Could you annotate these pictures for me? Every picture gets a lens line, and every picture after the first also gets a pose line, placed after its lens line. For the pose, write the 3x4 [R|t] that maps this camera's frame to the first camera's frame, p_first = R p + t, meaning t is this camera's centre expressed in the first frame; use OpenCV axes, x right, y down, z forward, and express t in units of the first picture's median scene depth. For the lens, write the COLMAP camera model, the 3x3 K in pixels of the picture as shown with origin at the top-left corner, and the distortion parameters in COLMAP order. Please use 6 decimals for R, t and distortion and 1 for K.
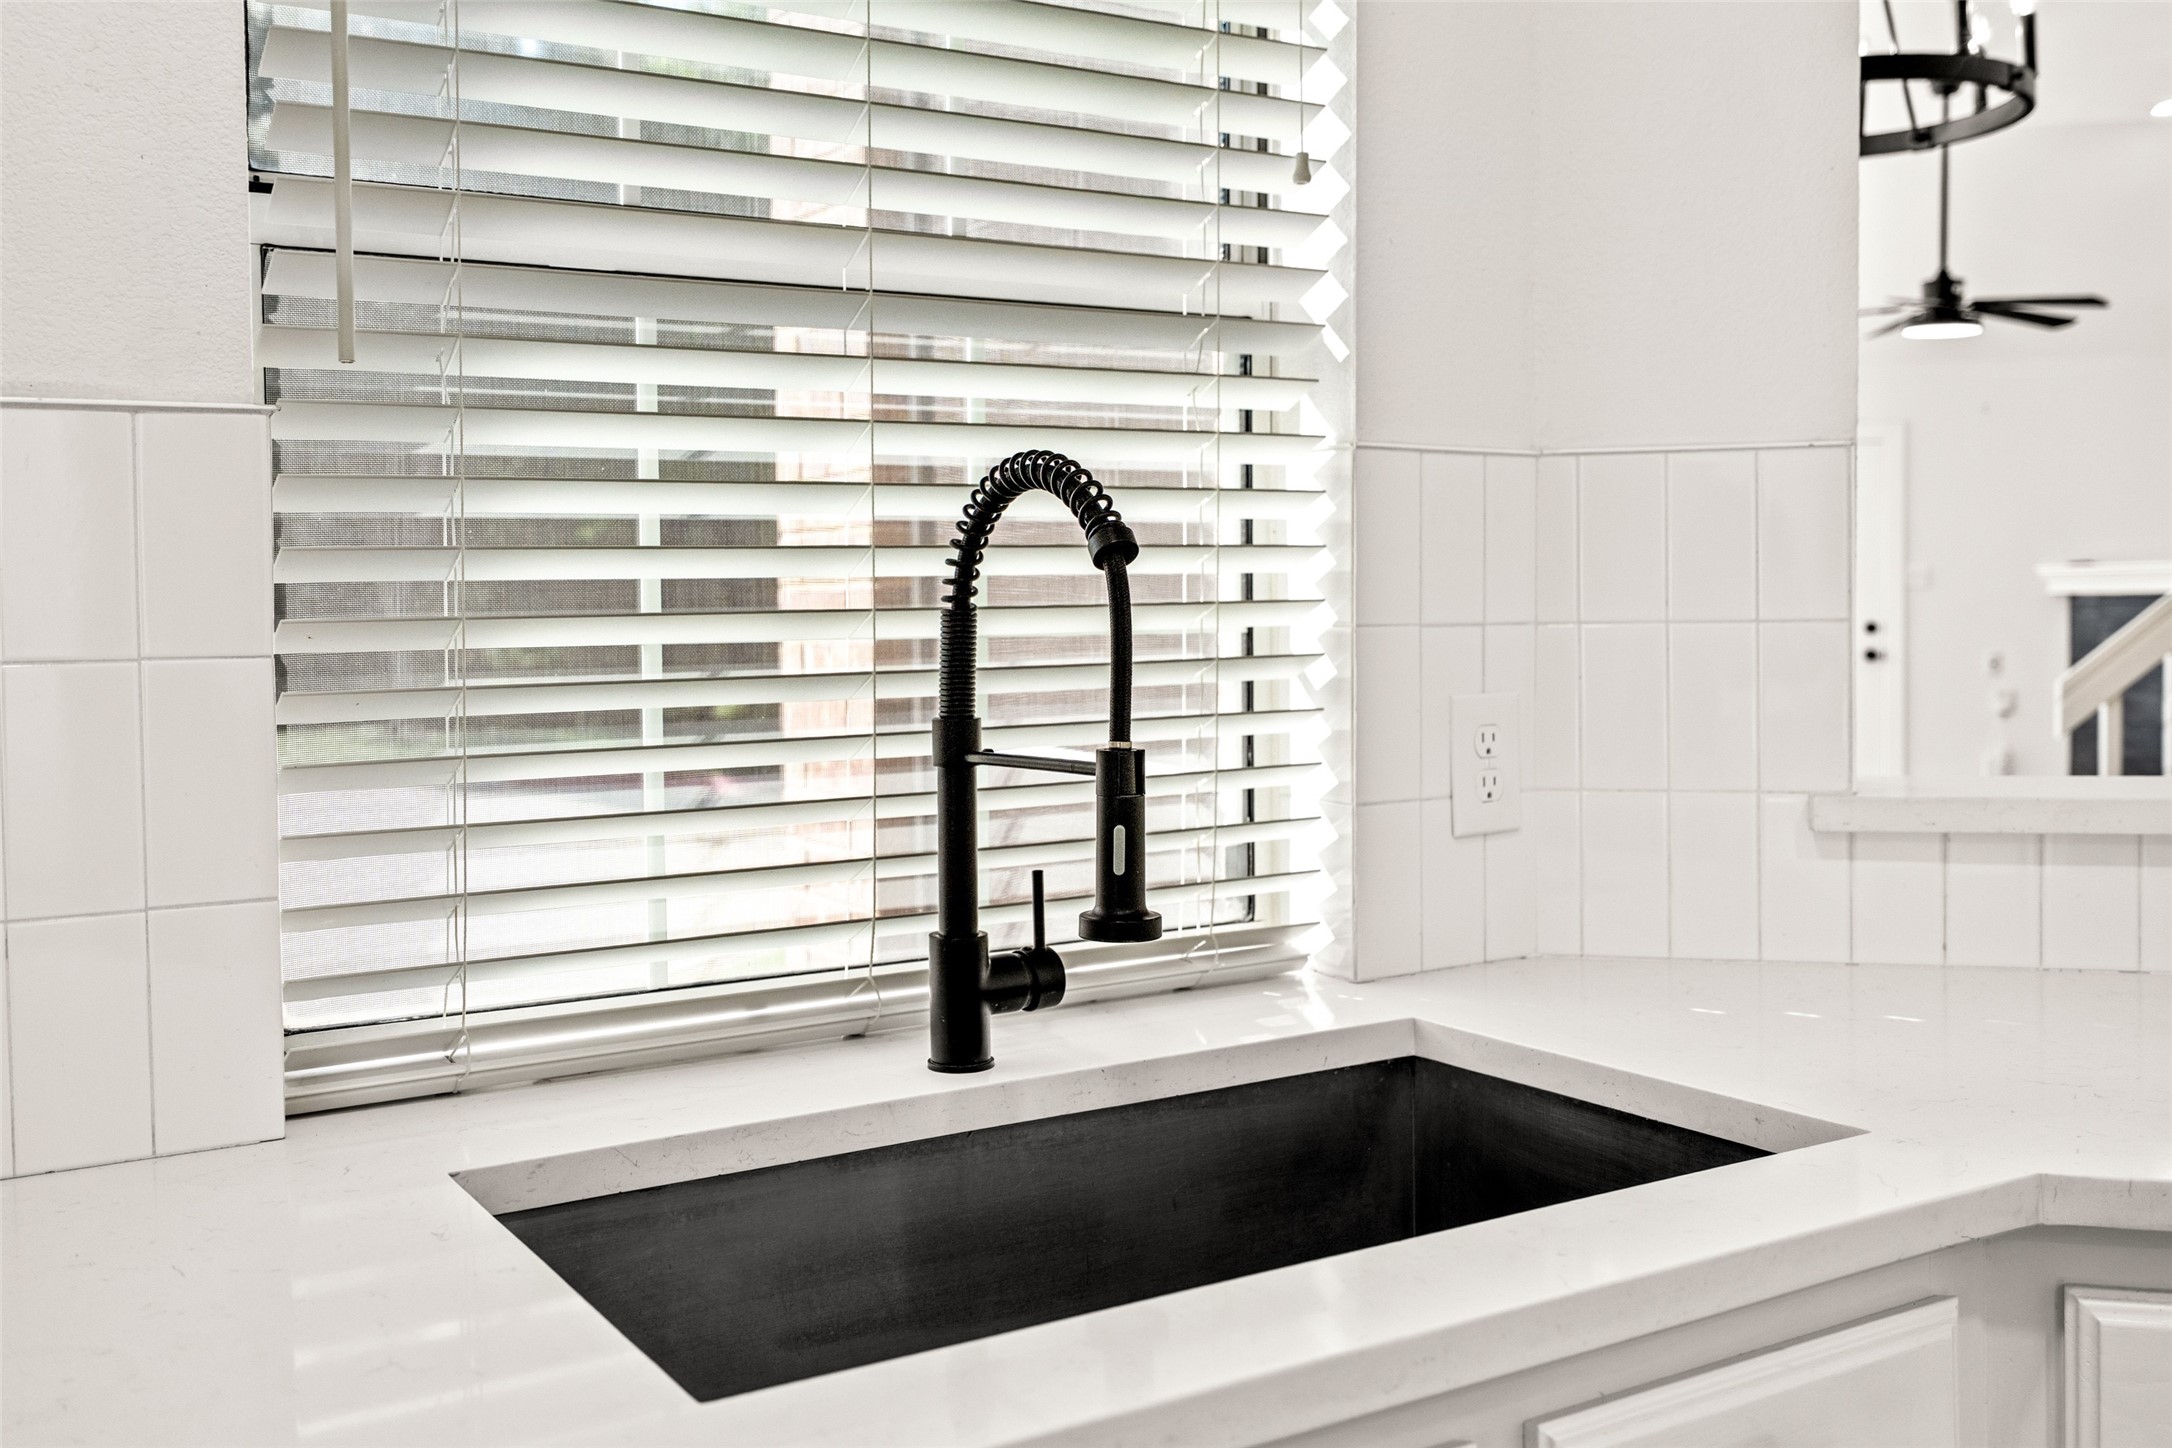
lens RADIAL K [[2019.5, 0, 1058.2], [0, 2019.5, 685.3], [0, 0, 1]] dist [0.008049, 0.000000]
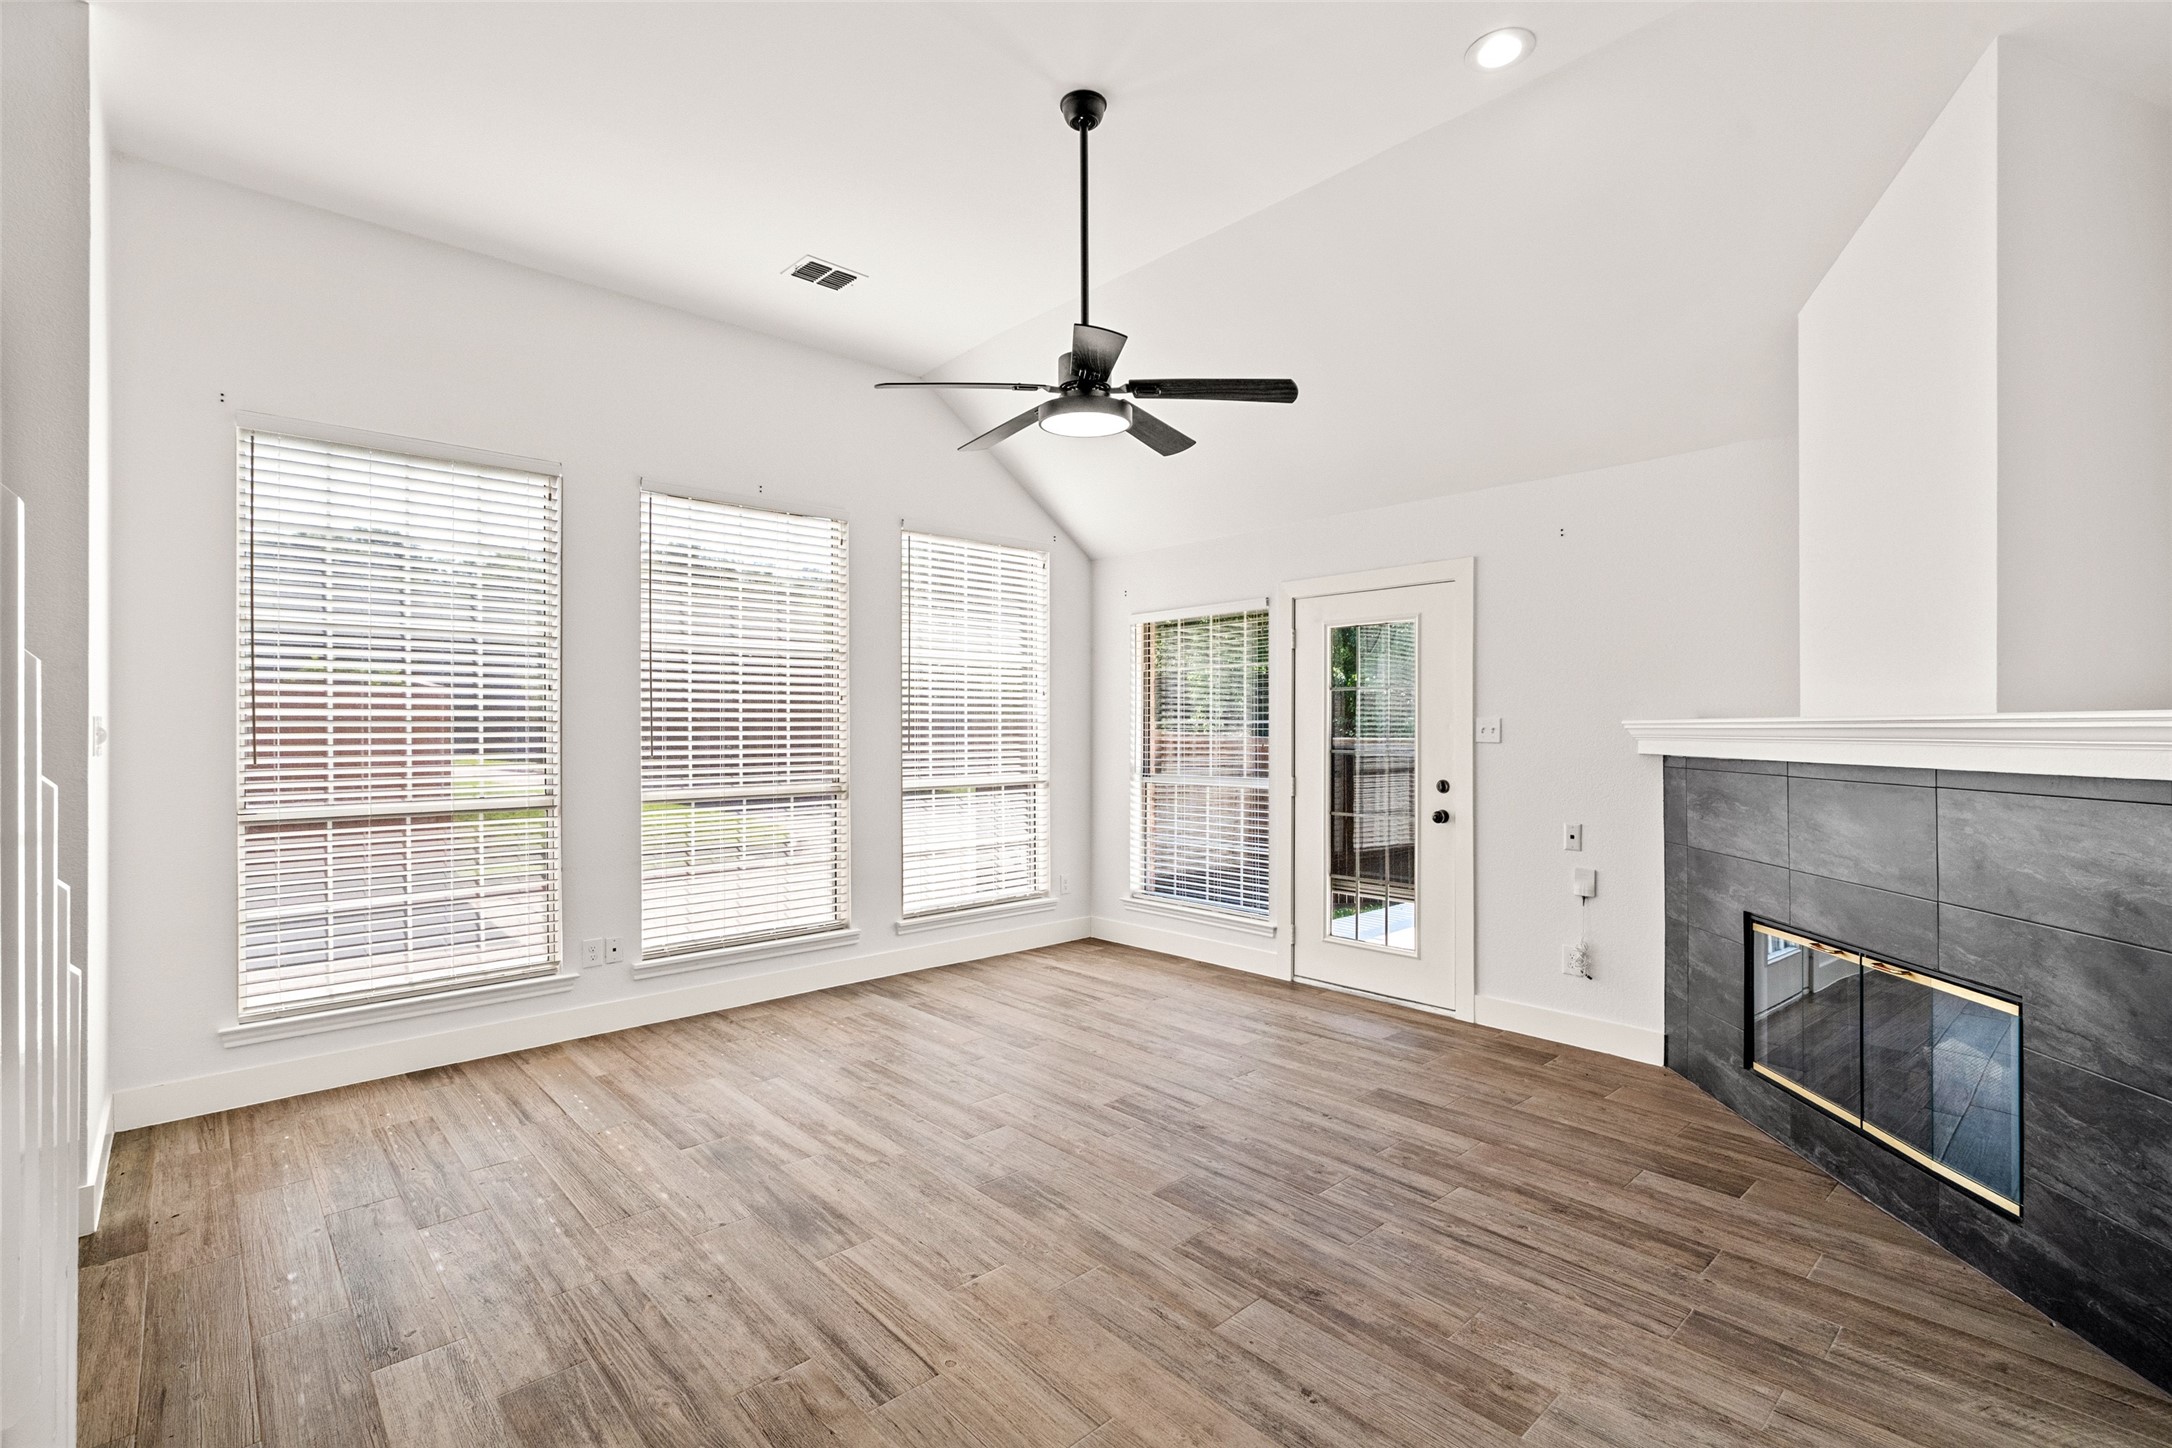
lens RADIAL K [[977.8, 0, 1089.5], [0, 977.8, 725.8], [0, 0, 1]] dist [-0.002803, 0.000673]
pose [[0.841833, 0.000031, -0.539738, 3.636402], [-0.021211, 0.999229, -0.033025, -0.272014], [0.539321, 0.039250, 0.841185, 3.932036]]
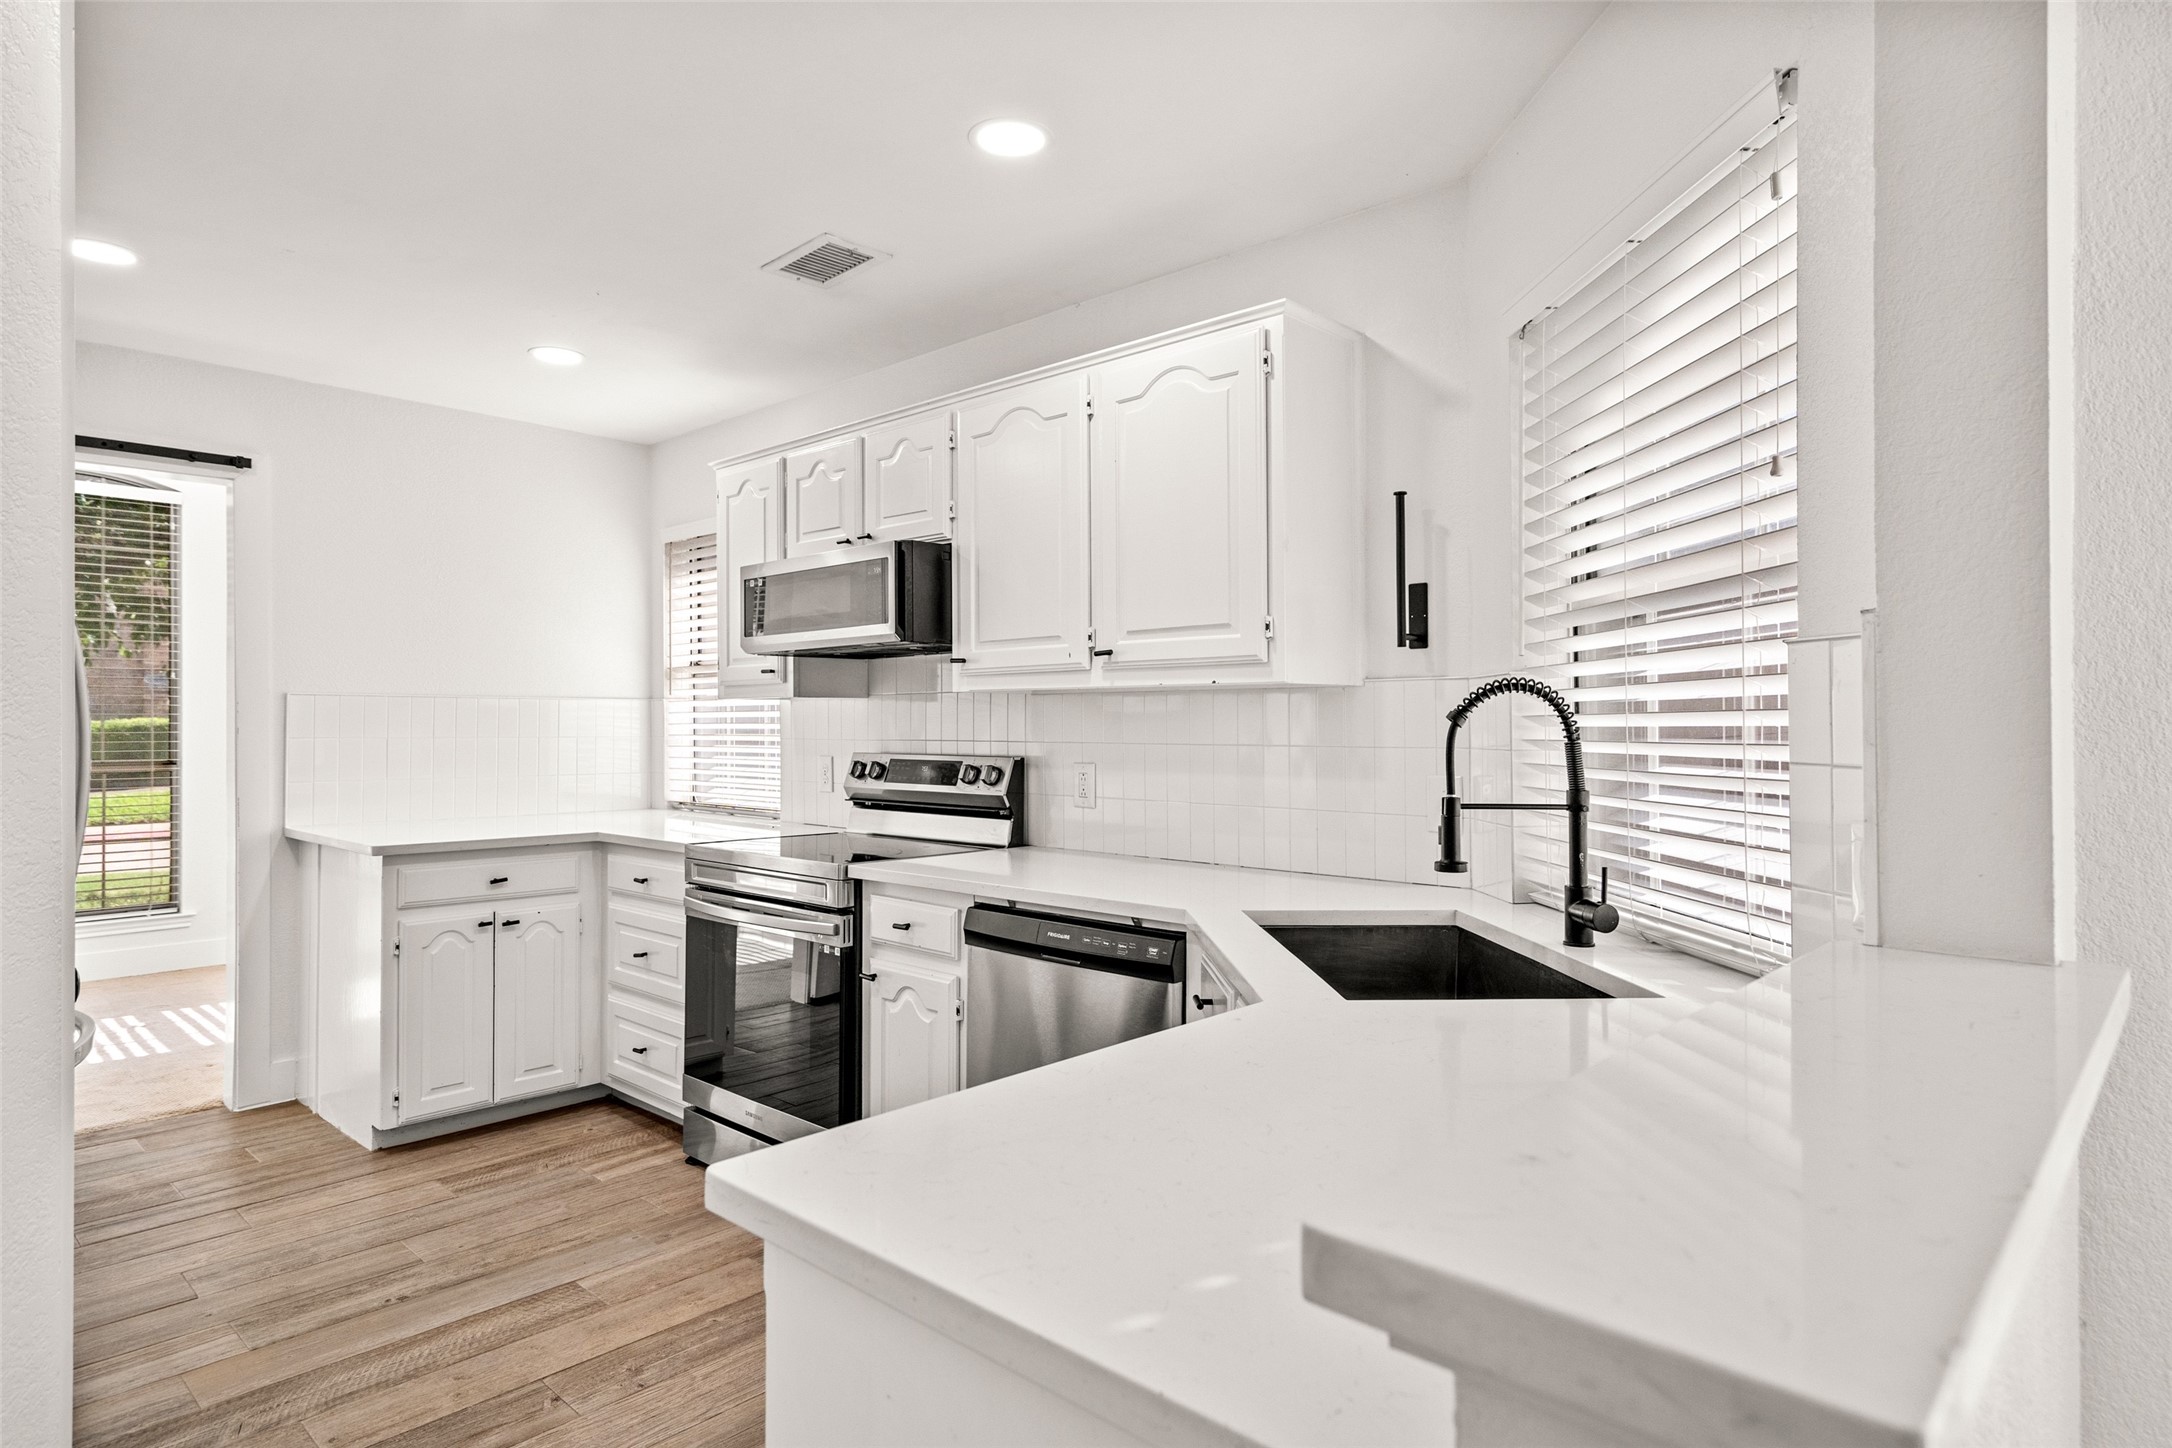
lens RADIAL K [[1193.8, 0, 1088.4], [0, 1193.8, 710.1], [0, 0, 1]] dist [-0.004054, 0.001442]
pose [[-0.474303, 0.000535, -0.880361, 1.341039], [-0.032368, 0.999313, 0.018046, -0.077330], [0.879766, 0.037055, -0.473960, 1.115115]]
